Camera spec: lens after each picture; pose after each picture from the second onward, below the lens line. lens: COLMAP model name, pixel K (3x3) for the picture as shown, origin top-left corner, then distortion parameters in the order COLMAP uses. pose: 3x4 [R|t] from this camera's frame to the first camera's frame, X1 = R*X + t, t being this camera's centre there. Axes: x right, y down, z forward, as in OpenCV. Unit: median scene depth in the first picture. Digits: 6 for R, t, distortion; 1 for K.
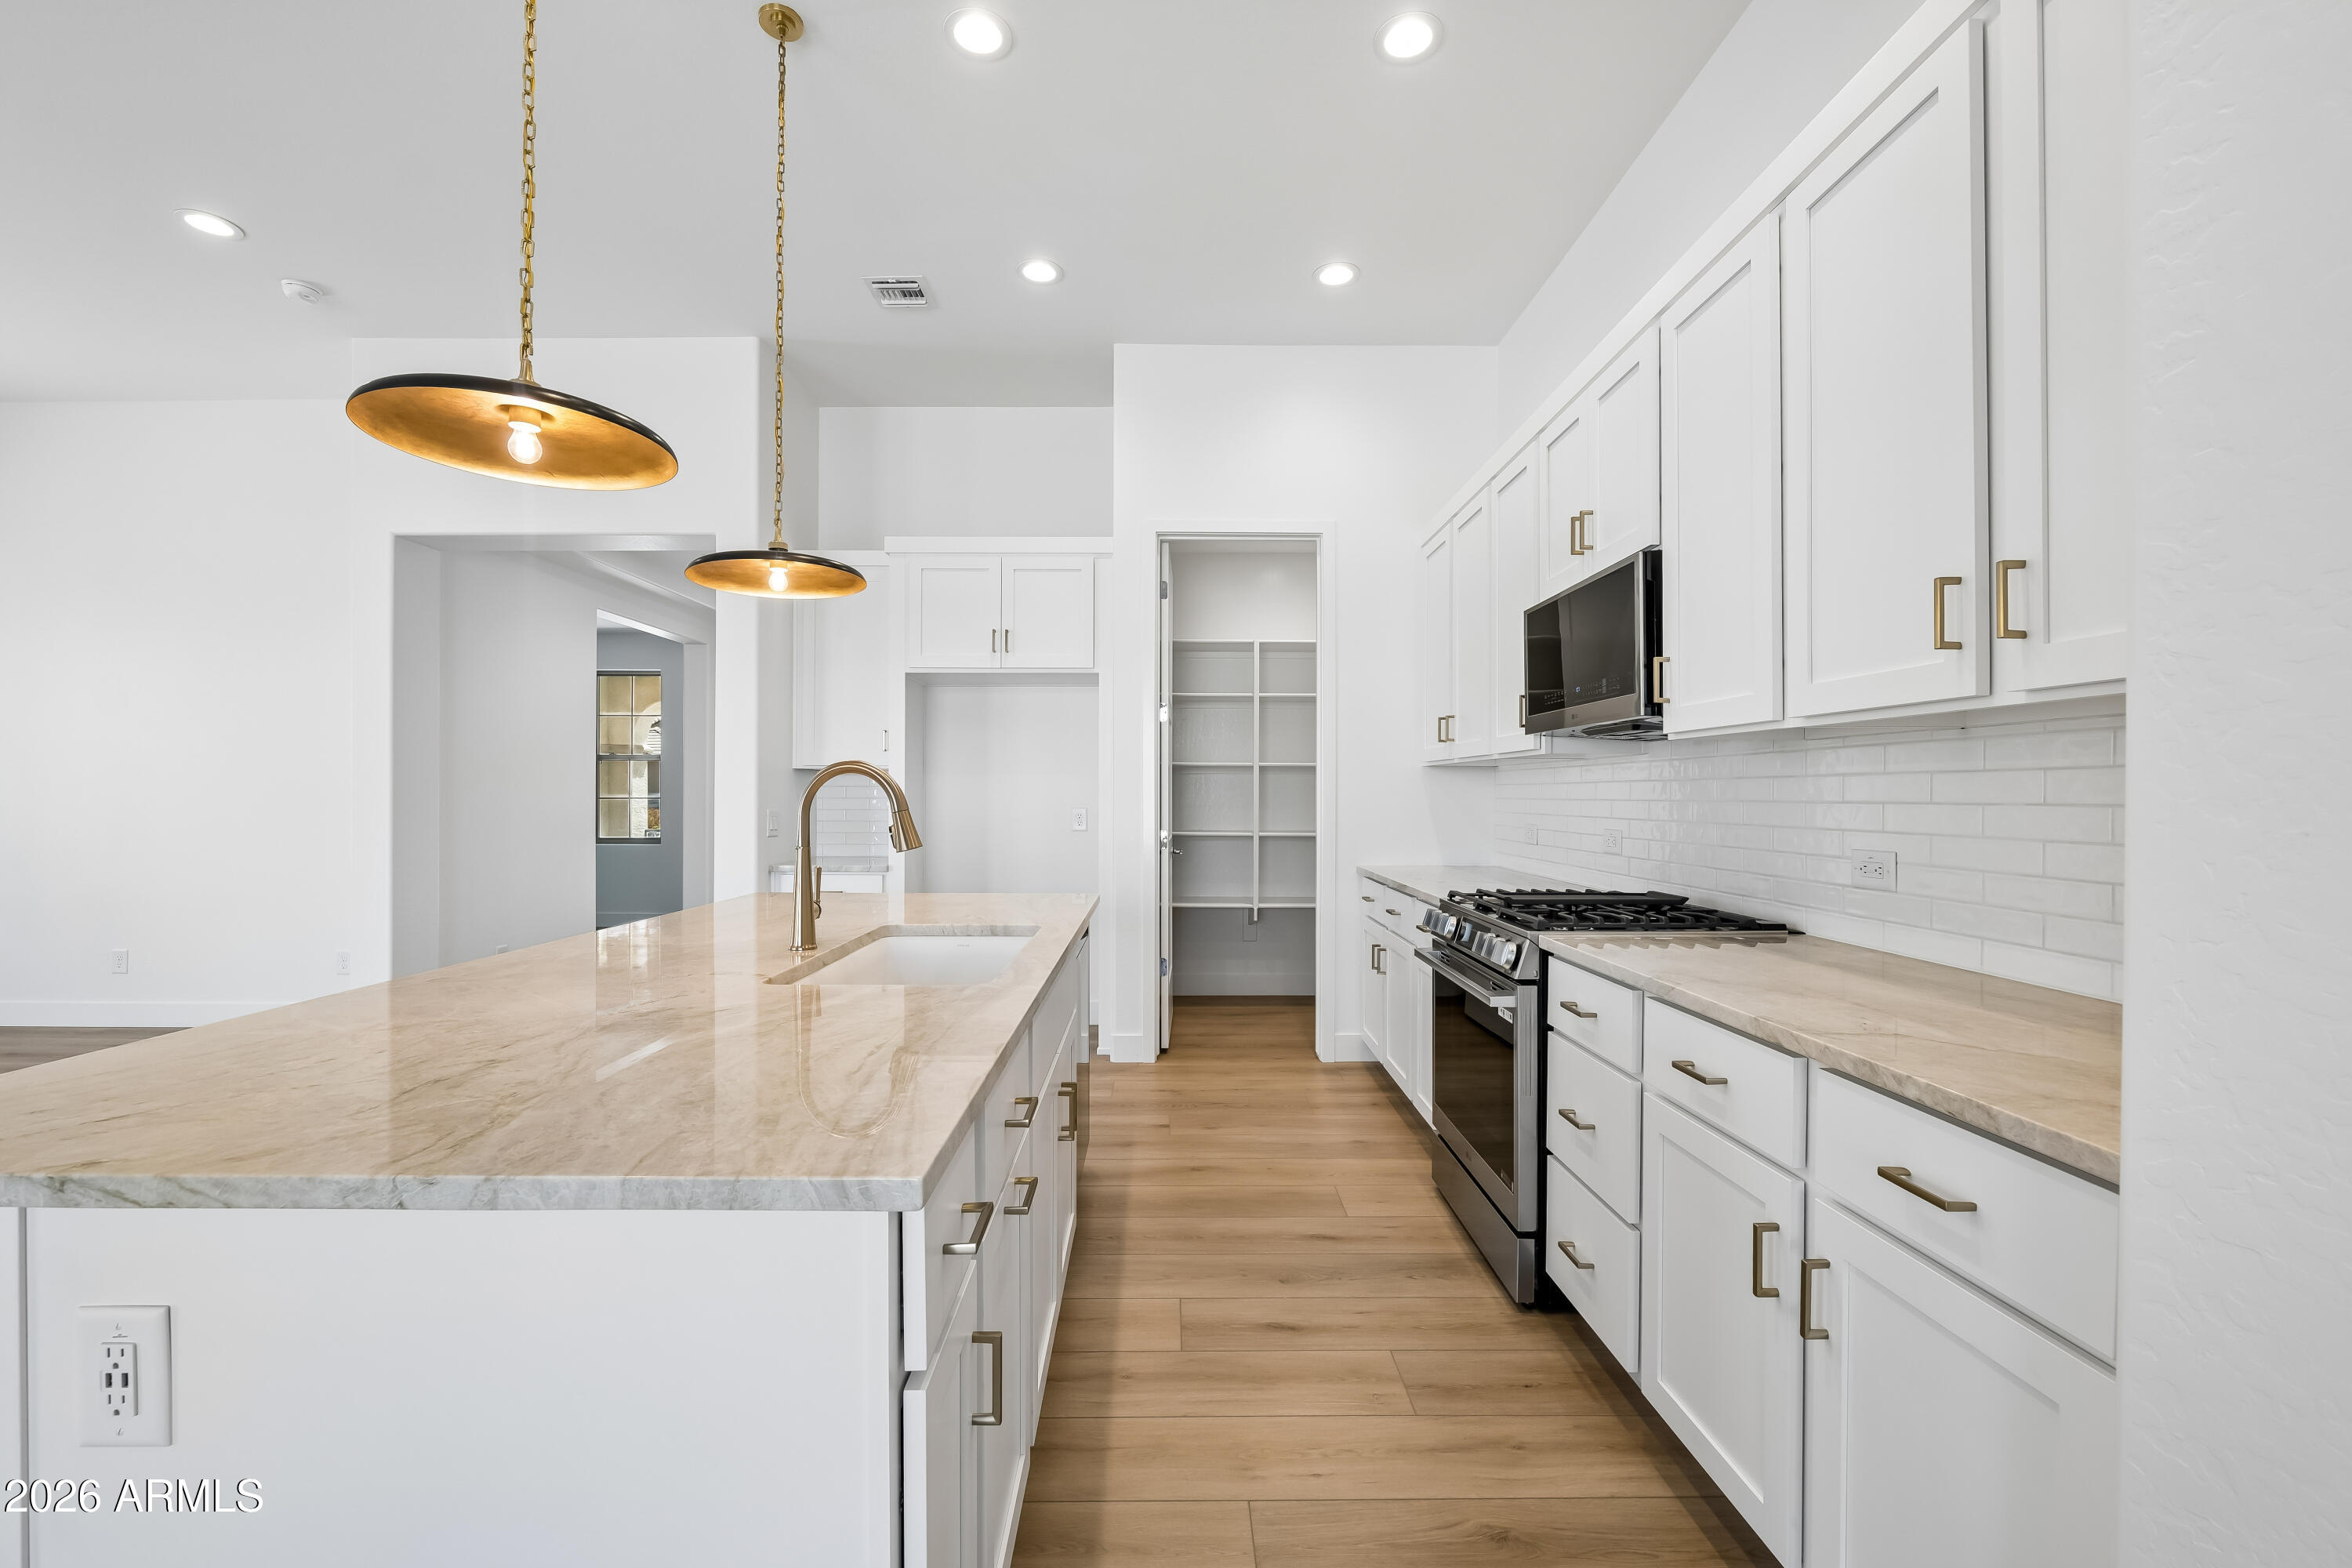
lens RADIAL K [[957.4, 0, 1193.6], [0, 957.4, 806.8], [0, 0, 1]] dist [-0.007191, 0.000291]
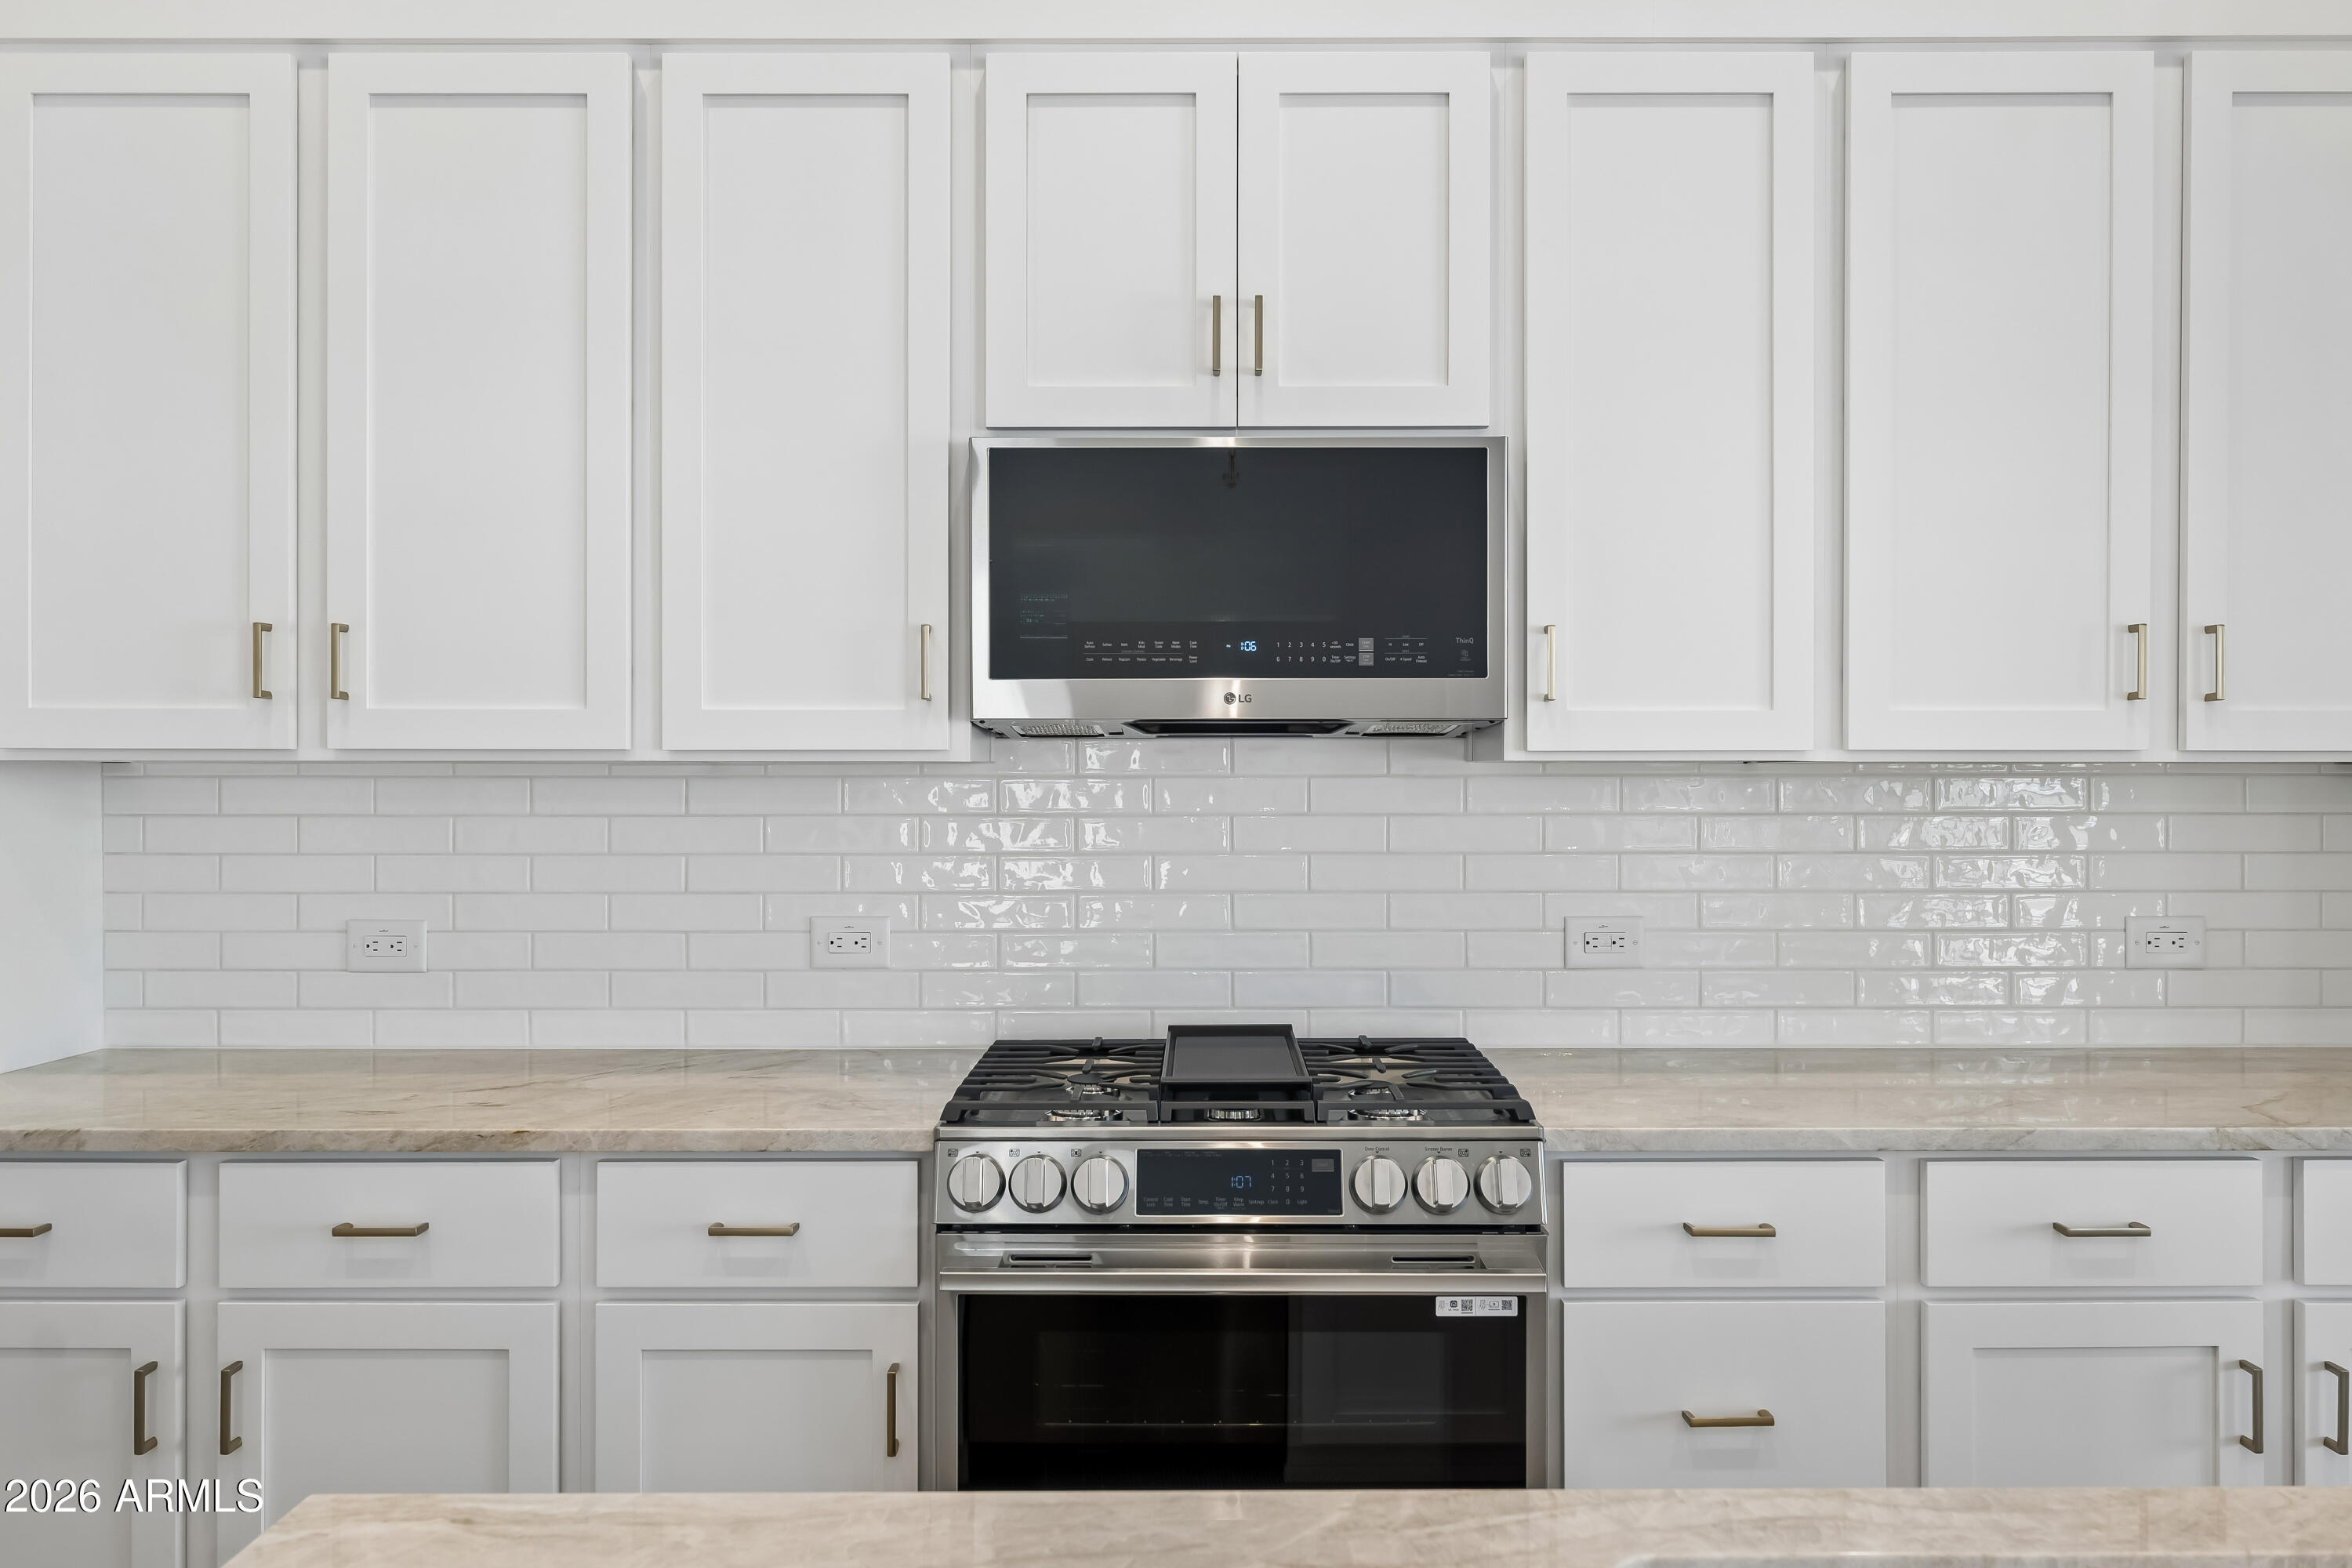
lens RADIAL K [[2231.9, 0, 1139.1], [0, 2231.9, 689.8], [0, 0, 1]] dist [0.022432, 0.000000]
pose [[0.013998, 0.030636, 0.999433, -0.884890], [0.013237, 0.999437, -0.030822, -0.073115], [-0.999814, 0.013661, 0.013584, 1.197196]]
